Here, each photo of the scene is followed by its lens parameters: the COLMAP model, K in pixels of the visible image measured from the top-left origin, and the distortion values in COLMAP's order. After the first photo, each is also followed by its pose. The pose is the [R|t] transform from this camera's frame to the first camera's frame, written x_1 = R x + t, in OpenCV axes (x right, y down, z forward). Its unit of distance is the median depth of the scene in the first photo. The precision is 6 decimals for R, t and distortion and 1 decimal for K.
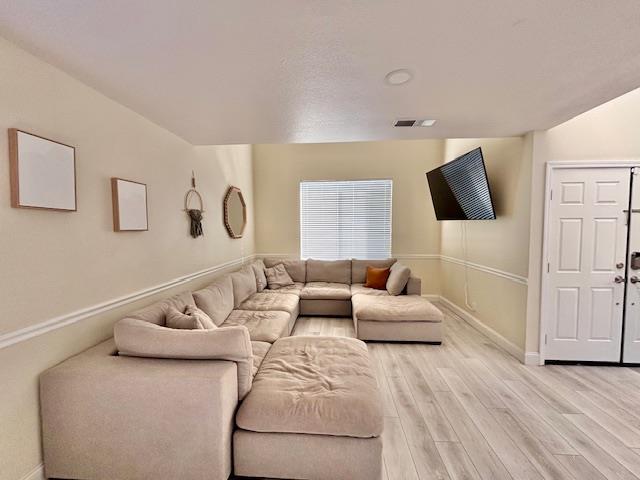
lens RADIAL K [[261.4, 0, 320.0], [0, 261.4, 240.0], [0, 0, 1]] dist [0.002045, -0.000405]
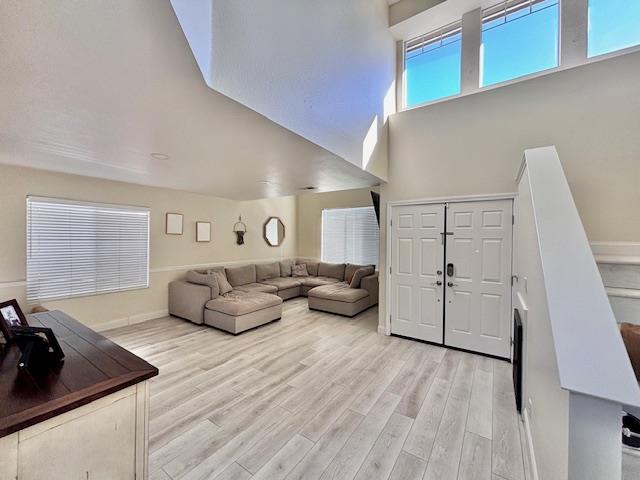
lens RADIAL K [[261.4, 0, 320.0], [0, 261.4, 240.0], [0, 0, 1]] dist [0.002045, -0.000405]
pose [[0.858202, 0.018340, -0.512985, 1.182604], [-0.038713, 0.998828, -0.029056, -0.010462], [0.511851, 0.044795, 0.857906, -0.477753]]
